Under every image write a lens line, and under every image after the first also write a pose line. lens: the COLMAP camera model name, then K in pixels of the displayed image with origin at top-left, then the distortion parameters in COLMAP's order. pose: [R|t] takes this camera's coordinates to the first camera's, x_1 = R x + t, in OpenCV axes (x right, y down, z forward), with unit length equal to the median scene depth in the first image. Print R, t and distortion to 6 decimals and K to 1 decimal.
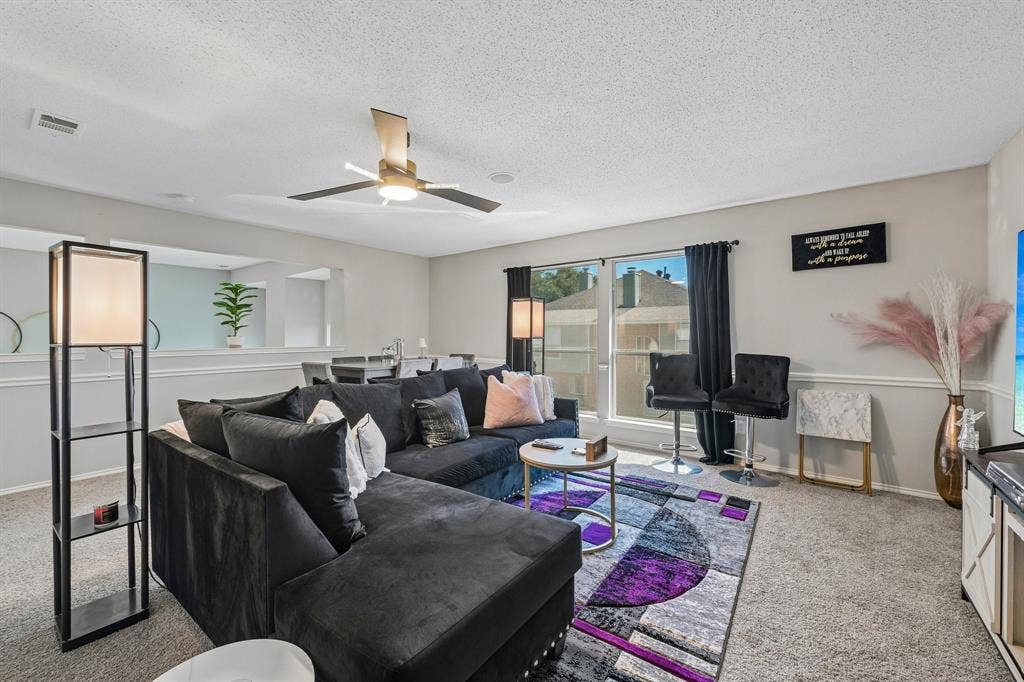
lens RADIAL K [[411.2, 0, 509.0], [0, 411.2, 336.2], [0, 0, 1]] dist [-0.007652, -0.000289]
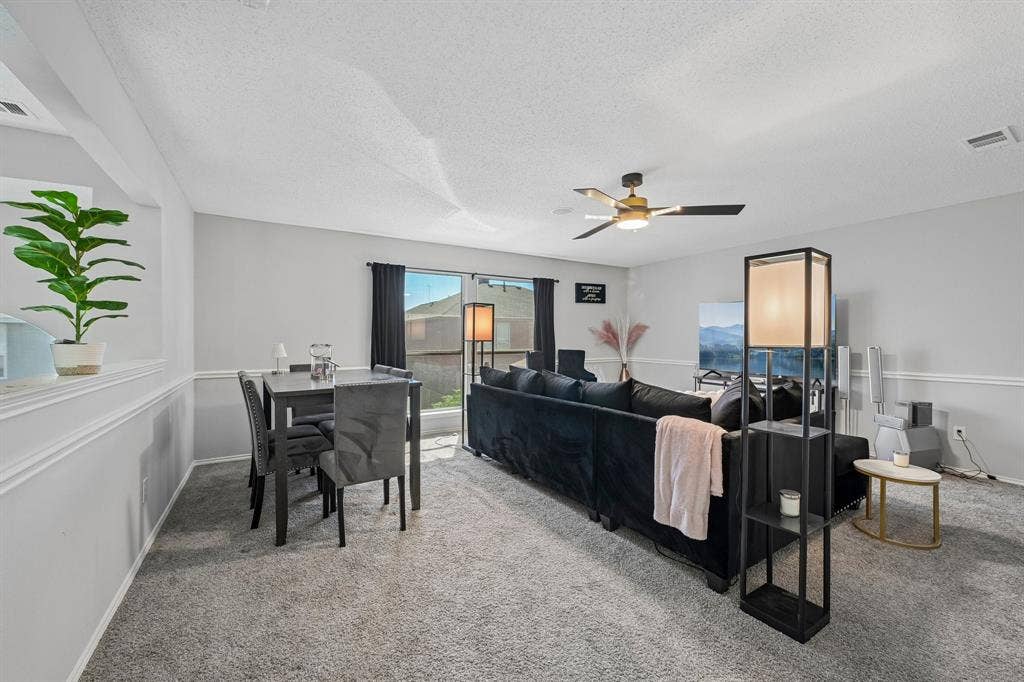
lens RADIAL K [[411.2, 0, 511.3], [0, 411.2, 343.9], [0, 0, 1]] dist [-0.007652, -0.000289]
pose [[0.349224, -0.014536, 0.936926, -1.141569], [0.001047, 0.999885, 0.015122, -0.005739], [-0.937039, -0.004300, 0.349199, 0.660279]]
